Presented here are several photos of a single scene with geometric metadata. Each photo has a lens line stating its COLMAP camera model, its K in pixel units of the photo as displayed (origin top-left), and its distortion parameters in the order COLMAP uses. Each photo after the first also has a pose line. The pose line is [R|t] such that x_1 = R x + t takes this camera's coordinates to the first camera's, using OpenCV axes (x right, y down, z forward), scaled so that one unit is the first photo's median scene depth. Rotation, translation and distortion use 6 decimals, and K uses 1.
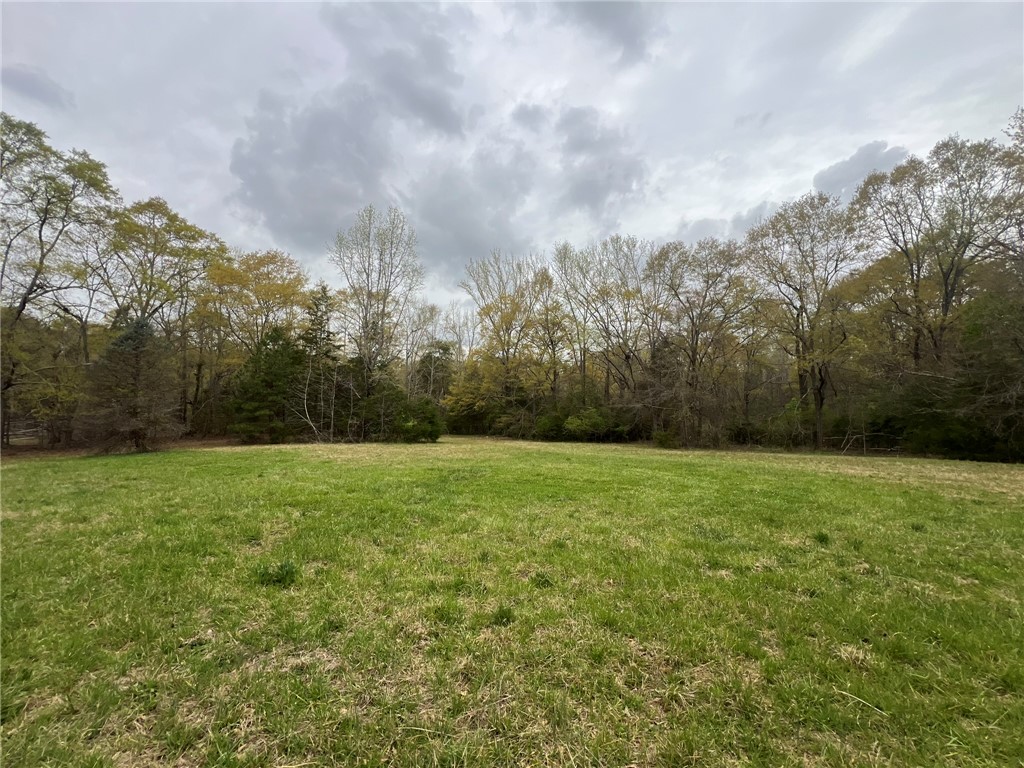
lens RADIAL K [[409.4, 0, 513.0], [0, 409.4, 383.6], [0, 0, 1]] dist [-0.002778, 0.000628]
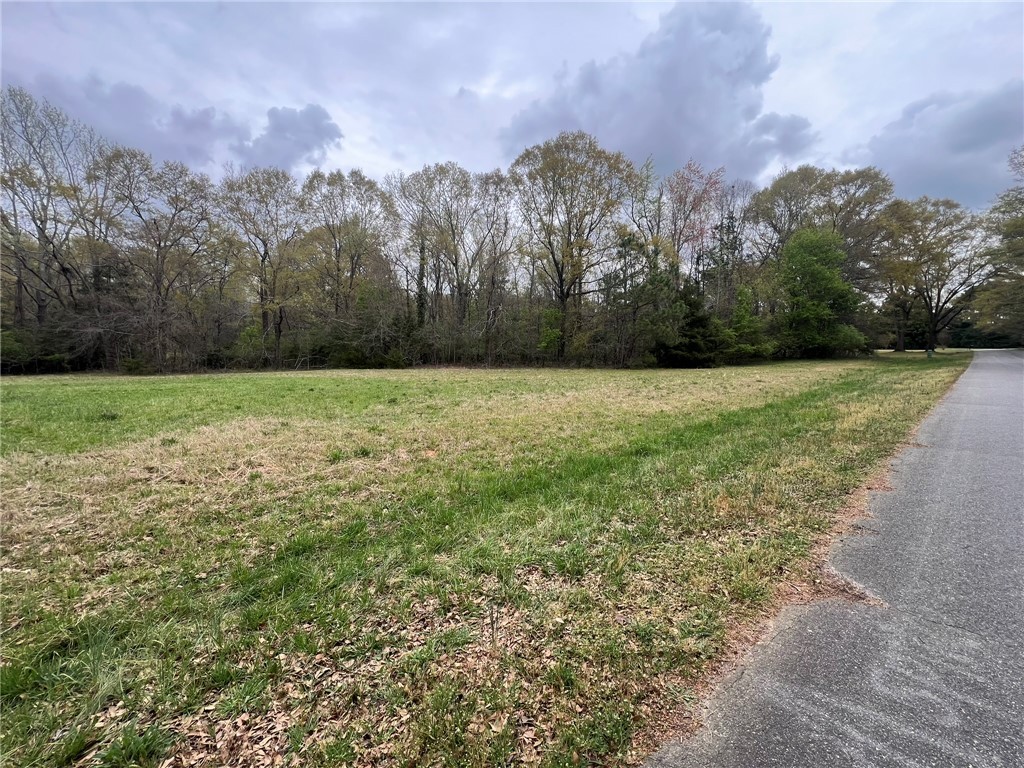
lens RADIAL K [[409.4, 0, 514.7], [0, 409.4, 384.0], [0, 0, 1]] dist [-0.002778, 0.000628]
pose [[0.367559, -0.076977, 0.926809, -0.210693], [-0.087376, 0.989302, 0.116819, -0.016106], [-0.925887, -0.123918, 0.356901, -0.202492]]
